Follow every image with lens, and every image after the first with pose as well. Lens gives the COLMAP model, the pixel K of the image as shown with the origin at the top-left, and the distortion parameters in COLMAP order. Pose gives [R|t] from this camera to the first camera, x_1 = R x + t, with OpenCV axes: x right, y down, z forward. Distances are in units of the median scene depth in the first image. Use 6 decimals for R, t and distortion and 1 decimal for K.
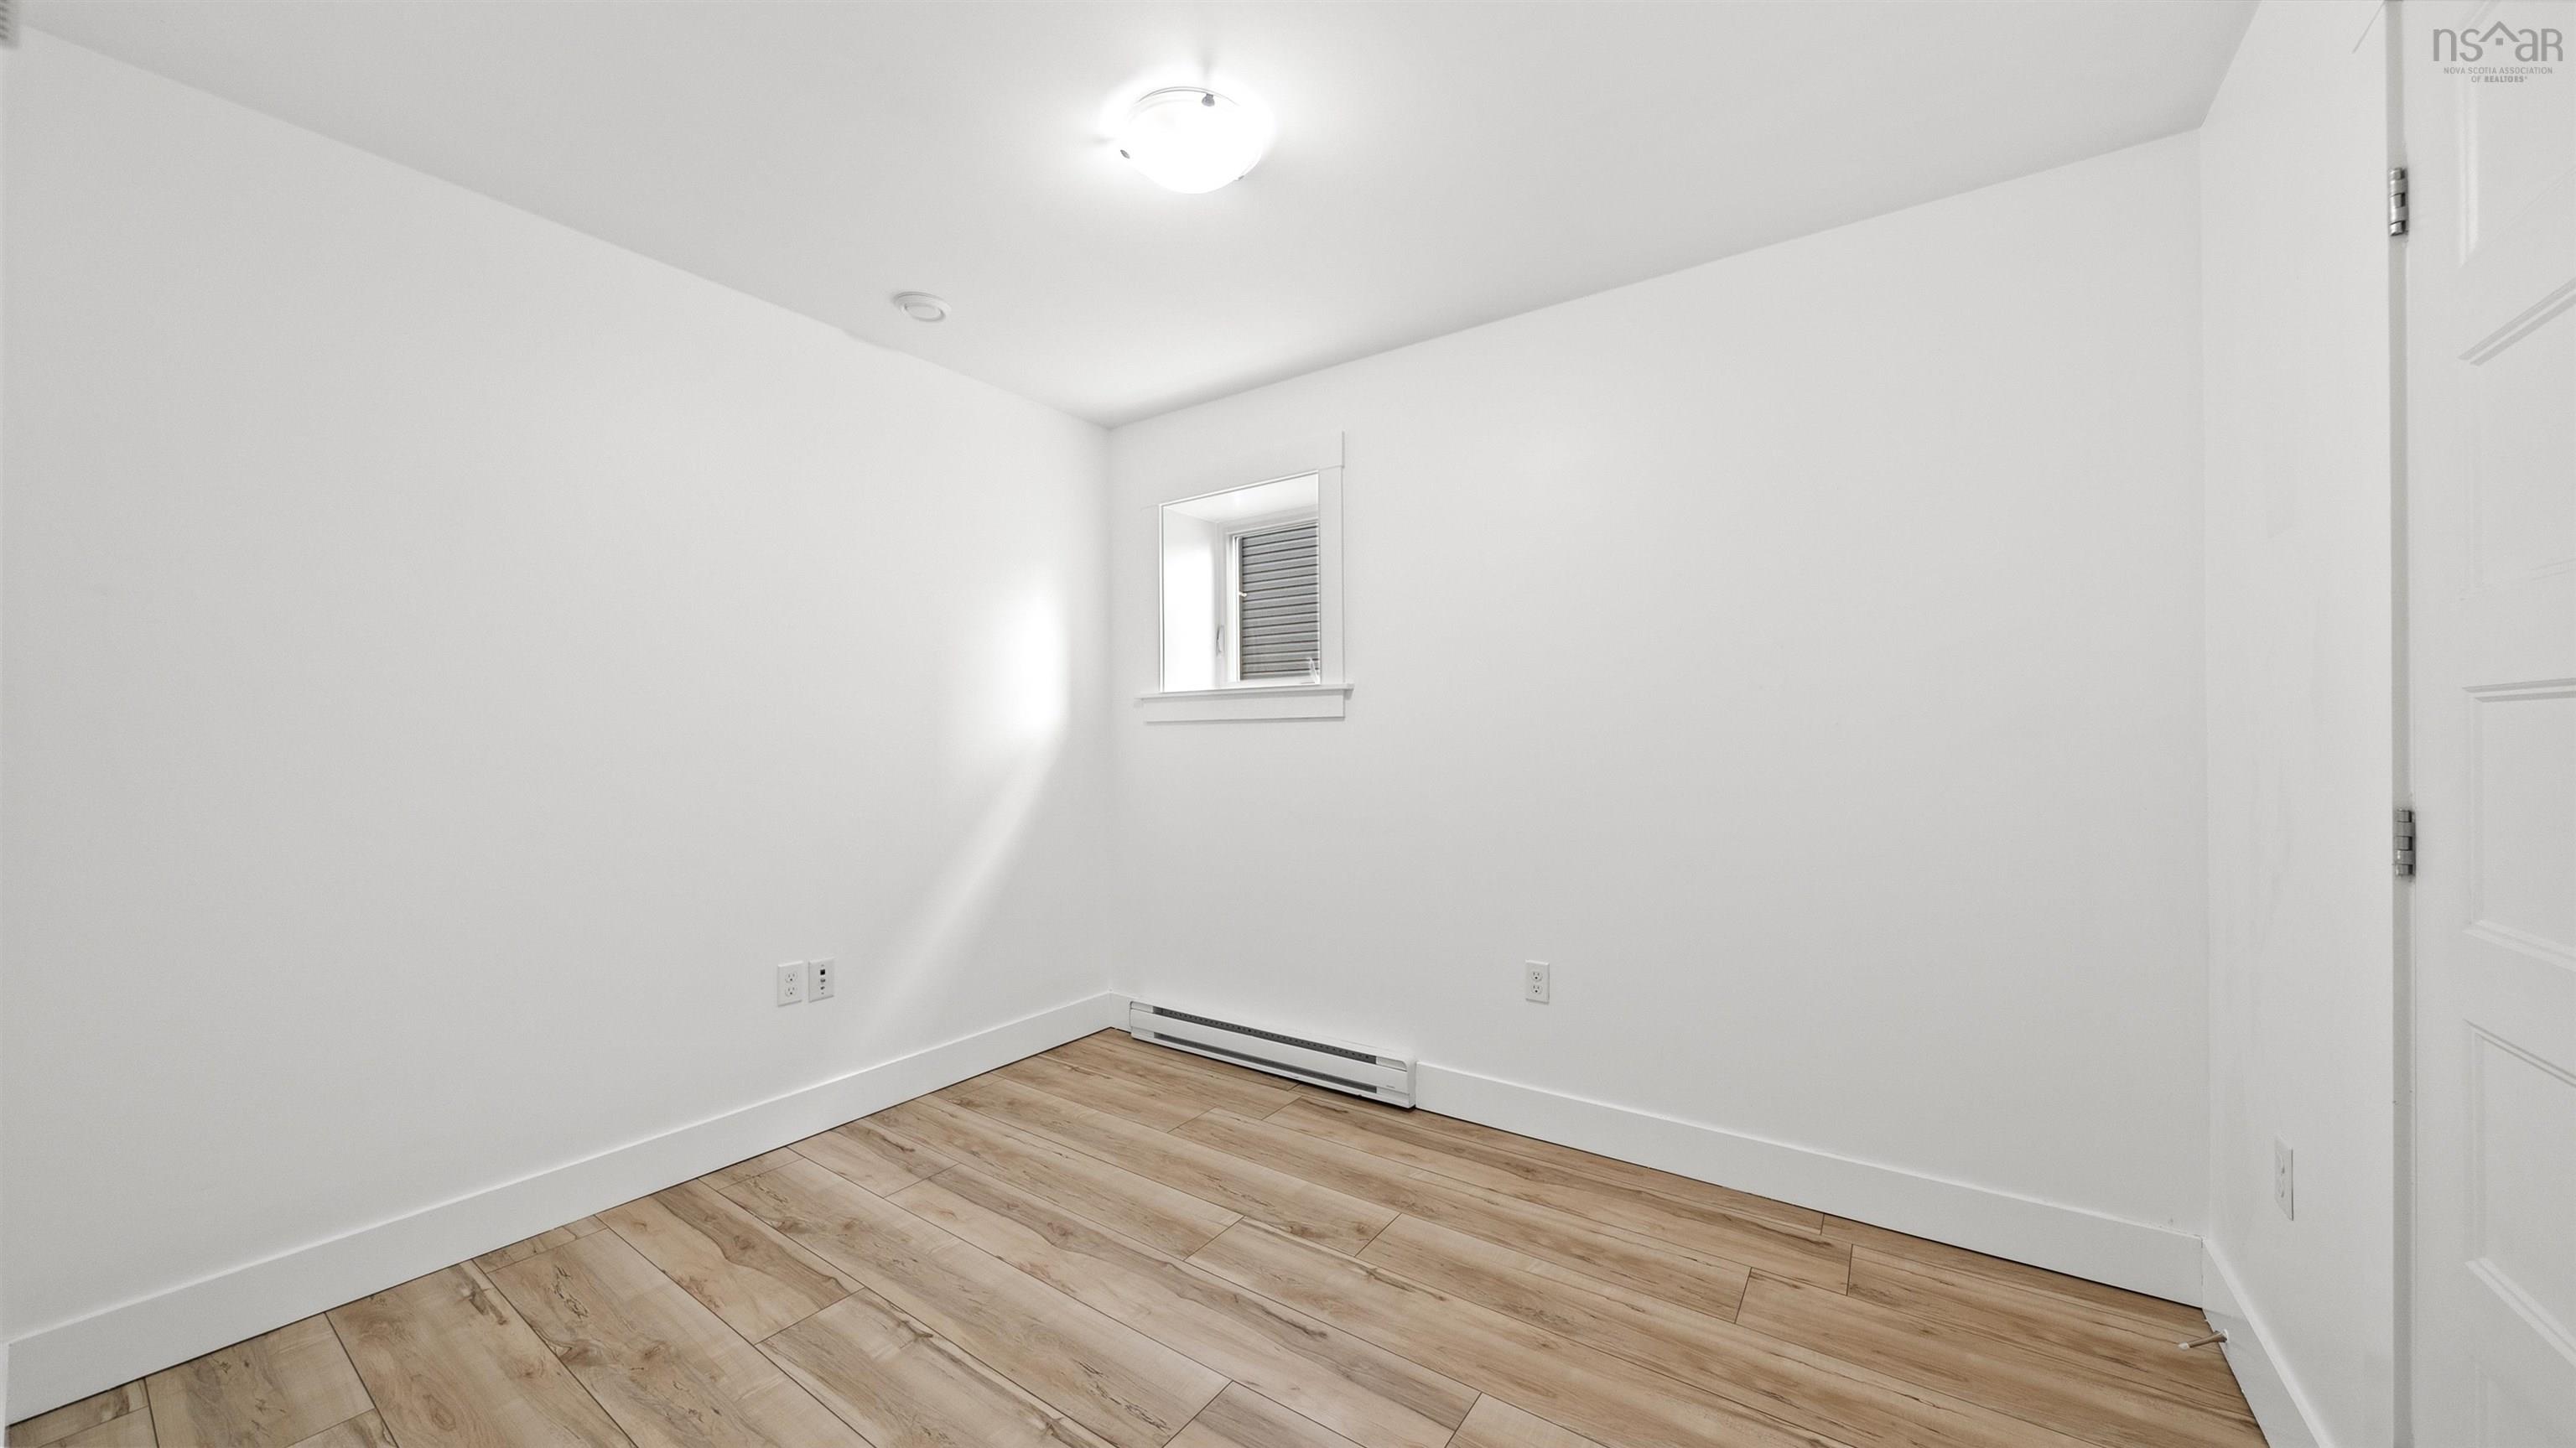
lens RADIAL K [[875.2, 0, 1286.4], [0, 875.2, 730.7], [0, 0, 1]] dist [-0.011438, -0.000099]
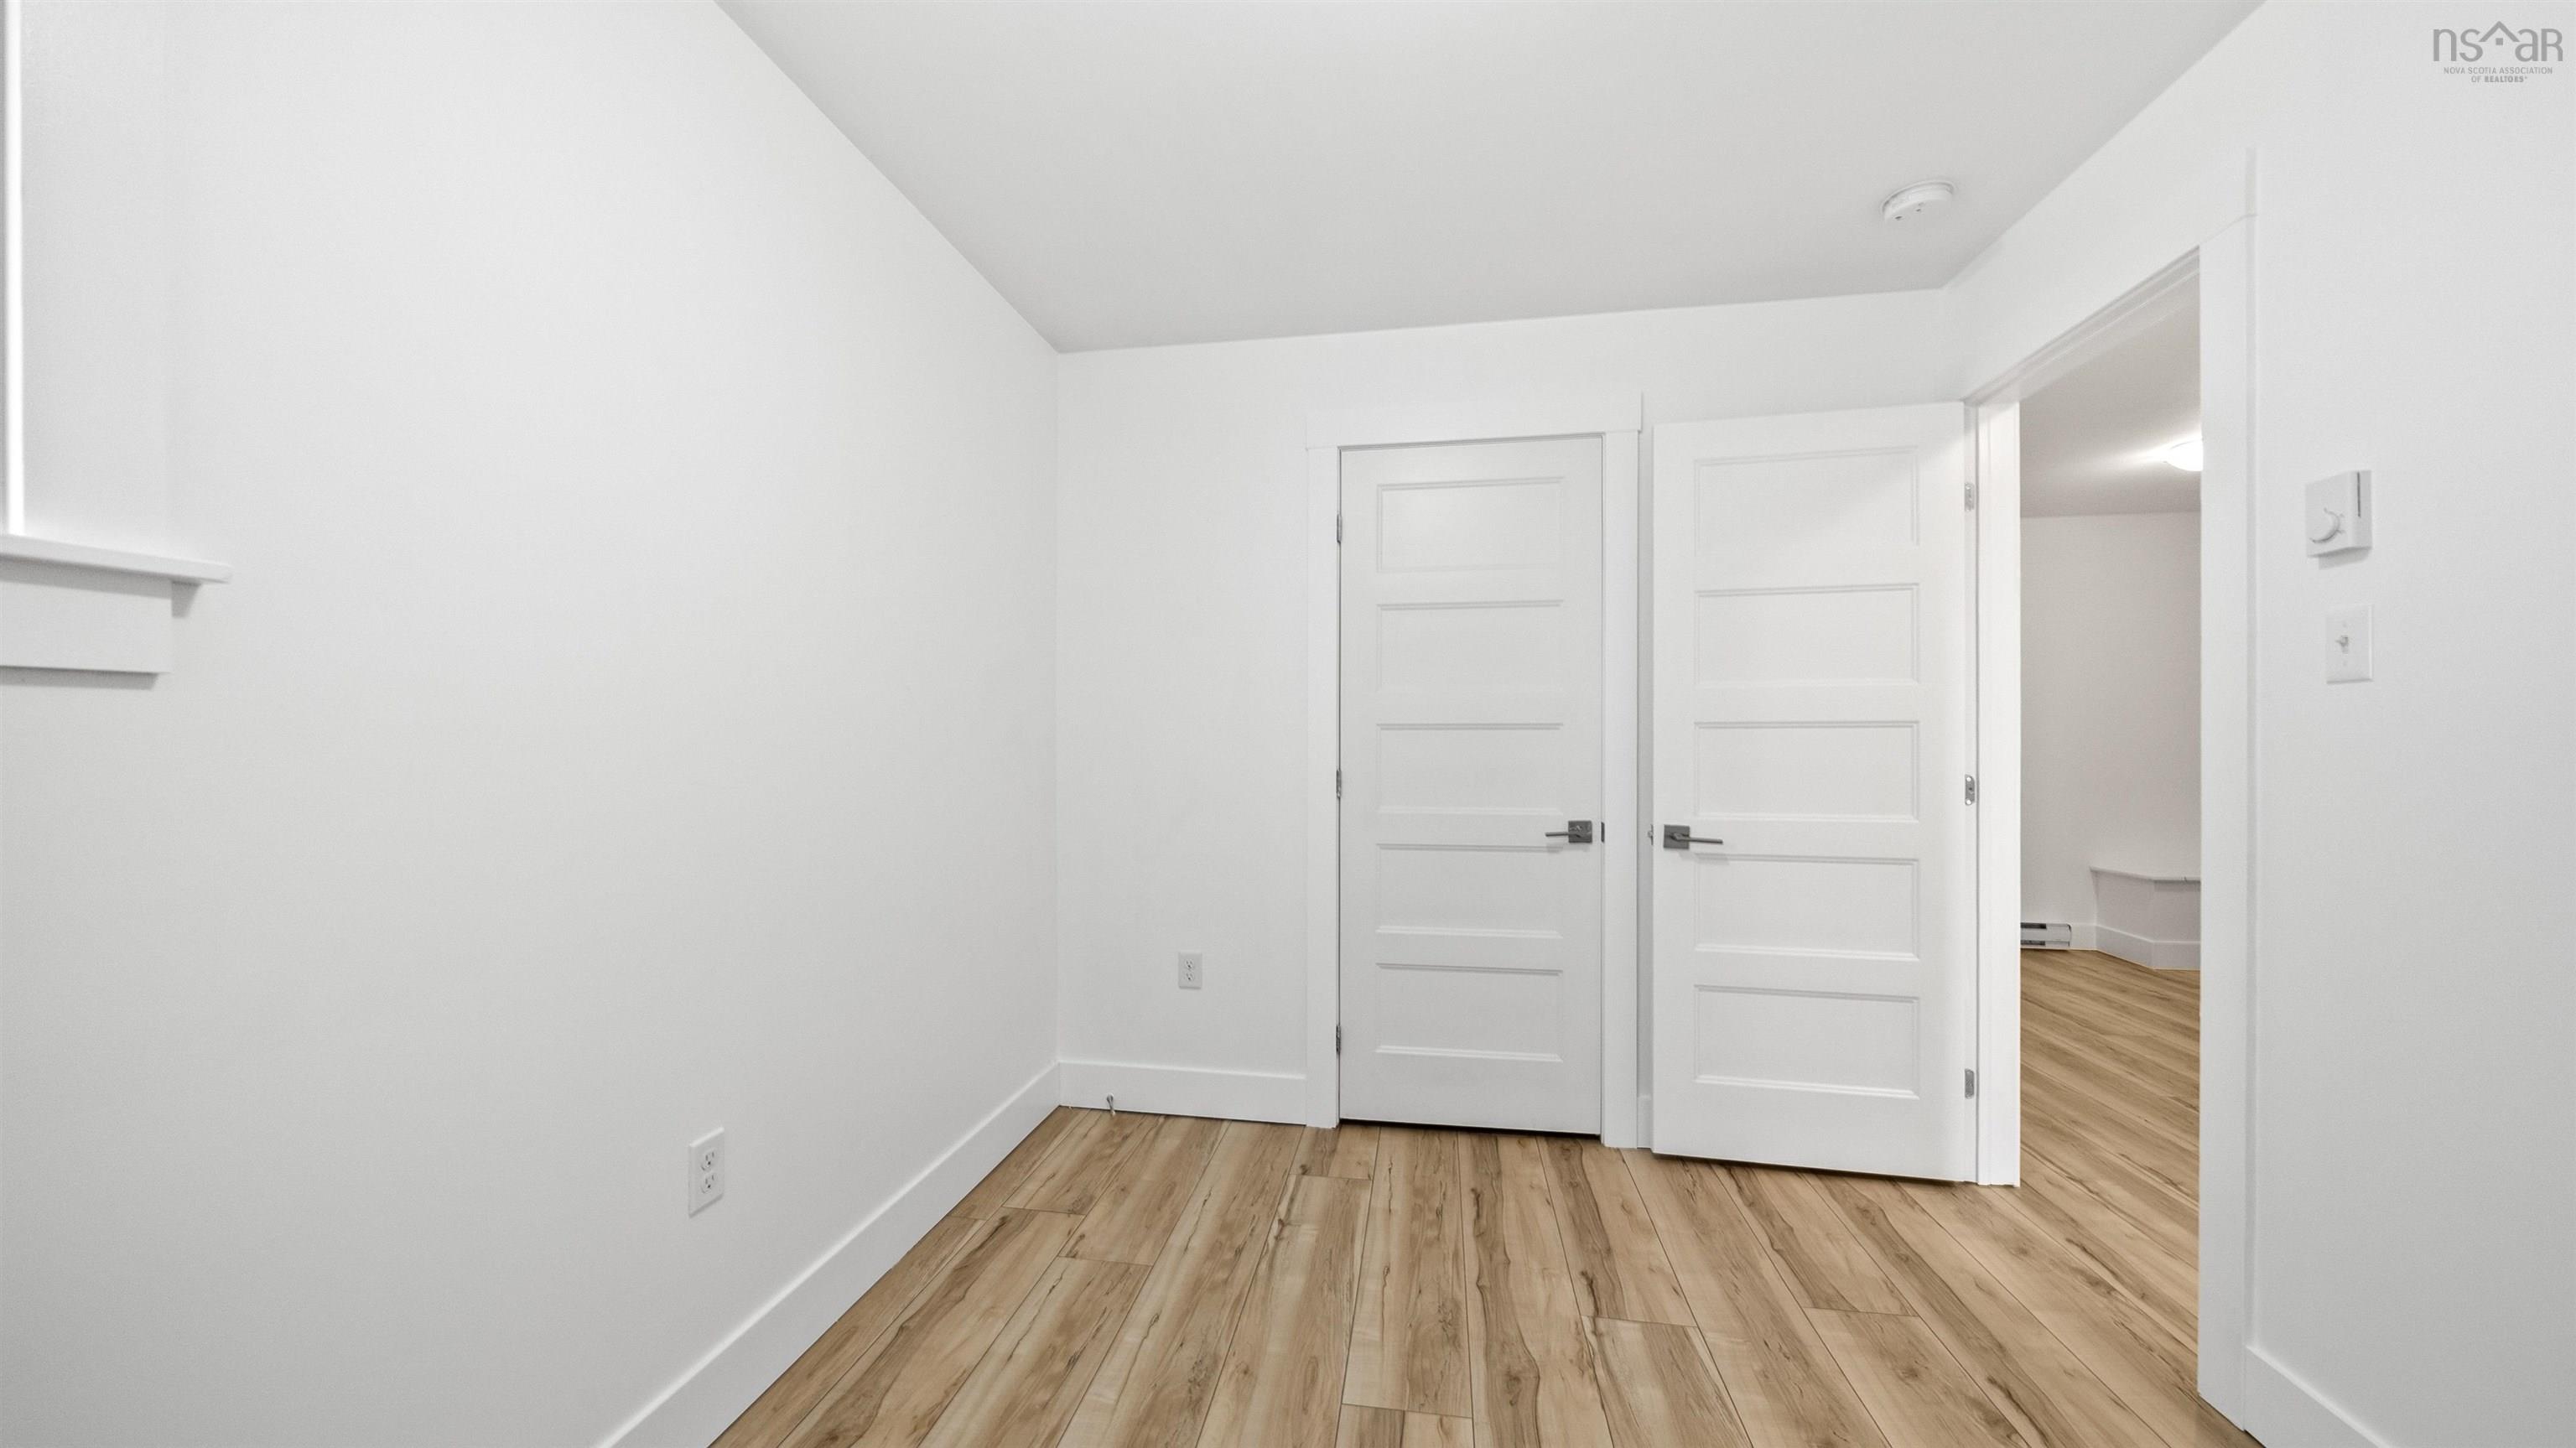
lens RADIAL K [[829.3, 0, 1341.6], [0, 829.3, 747.0], [0, 0, 1]] dist [-0.009628, -0.000006]
pose [[-0.429495, -0.004702, 0.903057, -0.525853], [-0.003942, 0.999987, 0.003331, 0.009008], [-0.903061, -0.002129, -0.429507, 1.195360]]
